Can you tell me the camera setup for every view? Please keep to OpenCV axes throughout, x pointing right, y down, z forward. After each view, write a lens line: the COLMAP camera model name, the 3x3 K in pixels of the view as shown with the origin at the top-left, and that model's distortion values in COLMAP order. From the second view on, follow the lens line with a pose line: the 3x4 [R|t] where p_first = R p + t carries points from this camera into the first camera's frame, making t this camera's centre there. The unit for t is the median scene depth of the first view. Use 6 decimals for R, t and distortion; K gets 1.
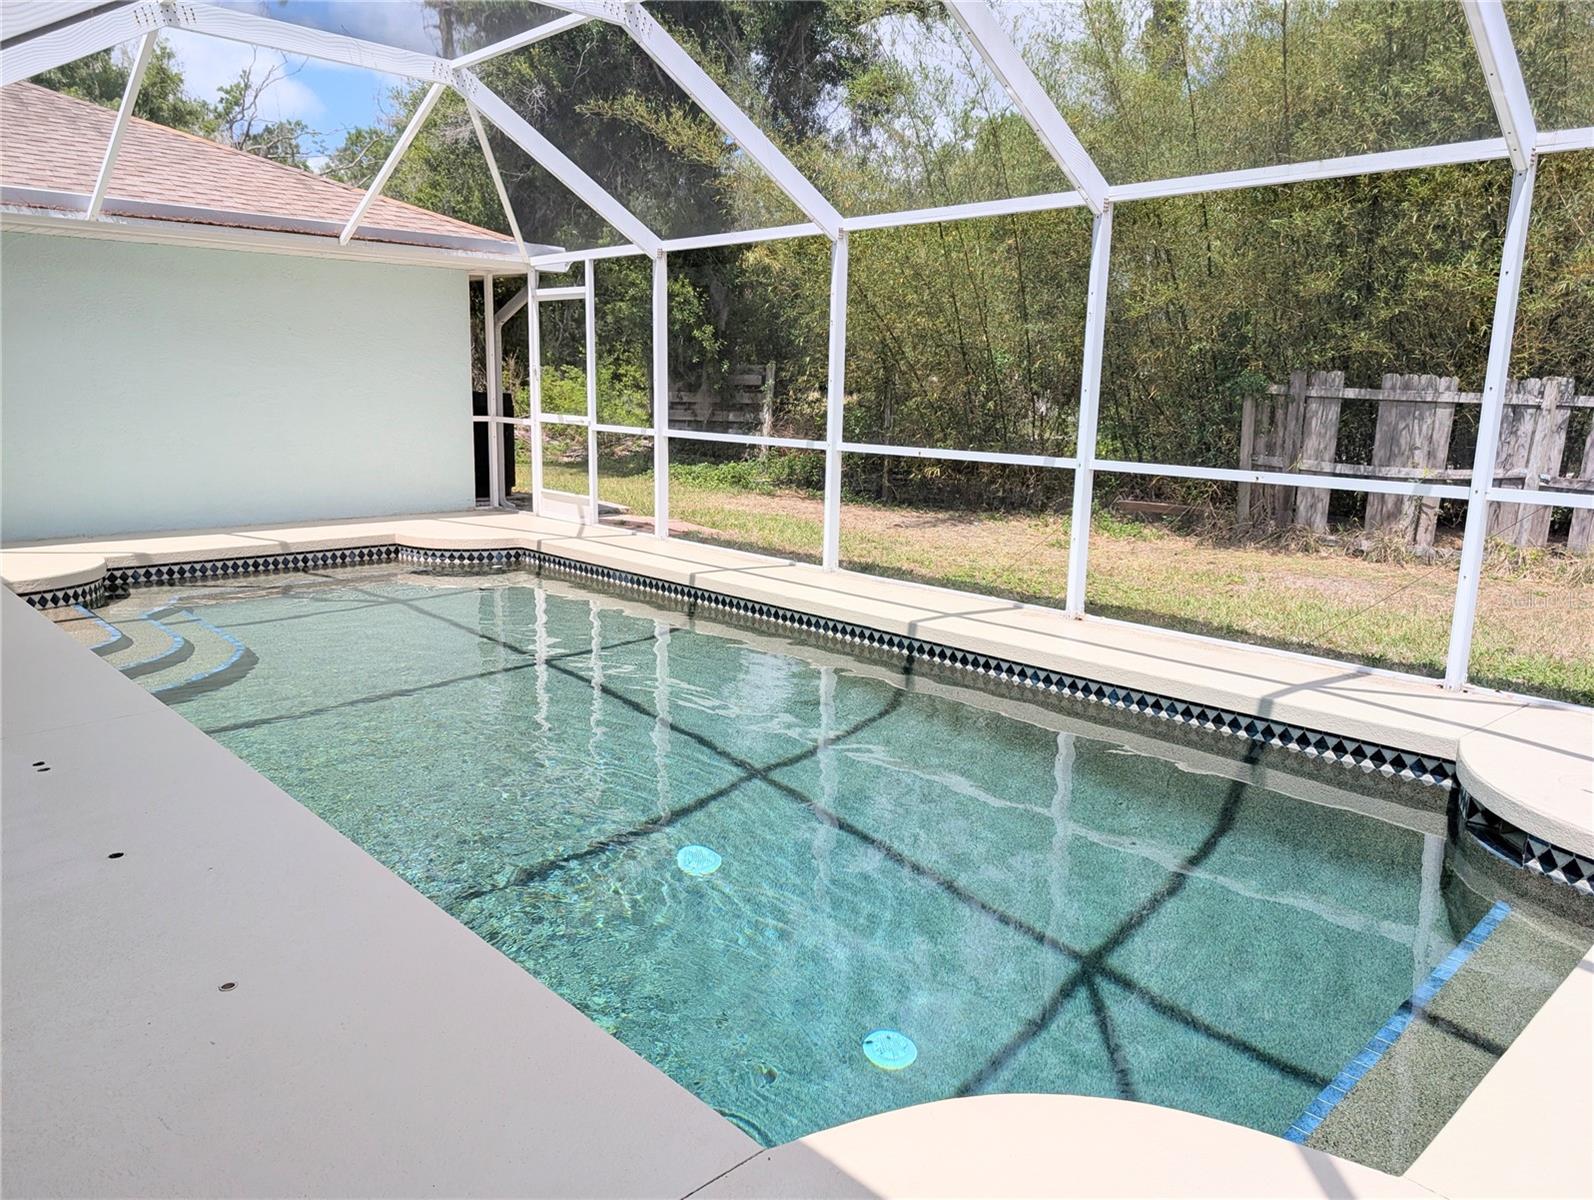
lens RADIAL K [[1137.1, 0, 797.3], [0, 1137.1, 597.0], [0, 0, 1]] dist [0.035486, -0.028703]
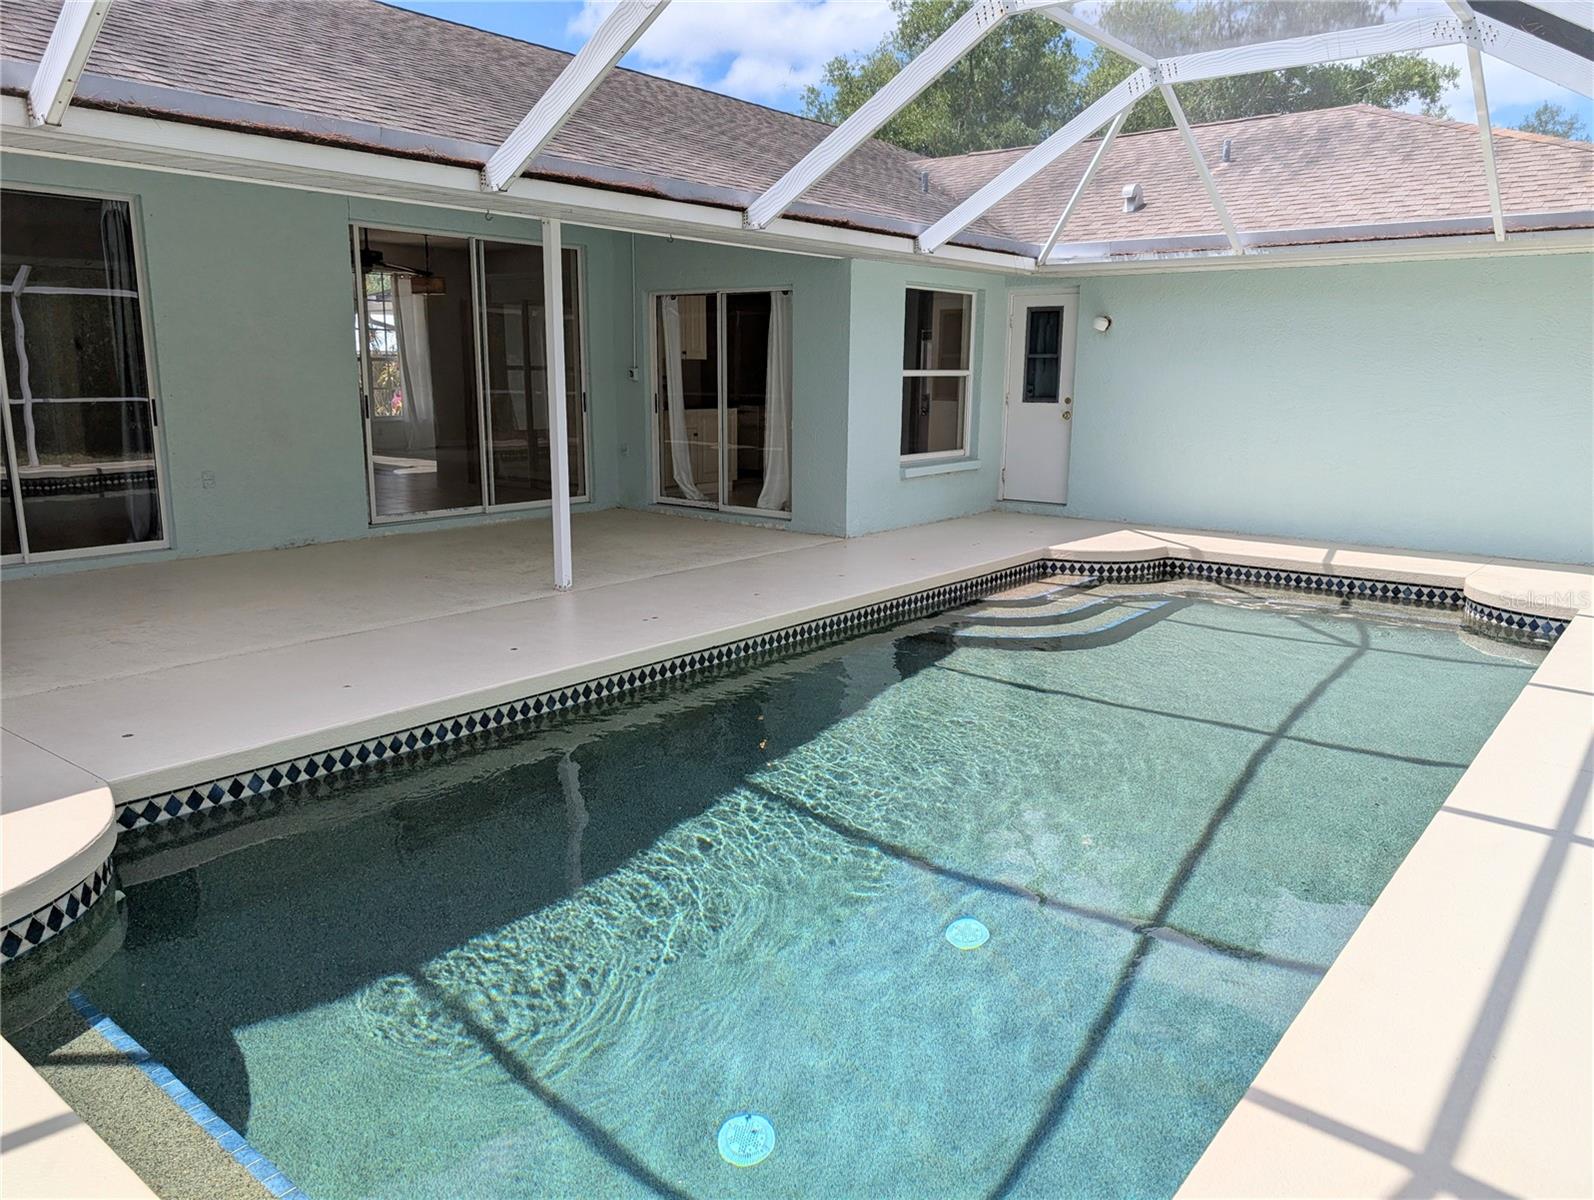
lens RADIAL K [[1137.1, 0, 795.8], [0, 1137.1, 601.0], [0, 0, 1]] dist [0.035486, -0.028703]
pose [[0.141112, 0.178766, -0.973720, 0.446432], [-0.199442, 0.968529, 0.148910, -0.072502], [0.969696, 0.173188, 0.172324, 0.407529]]
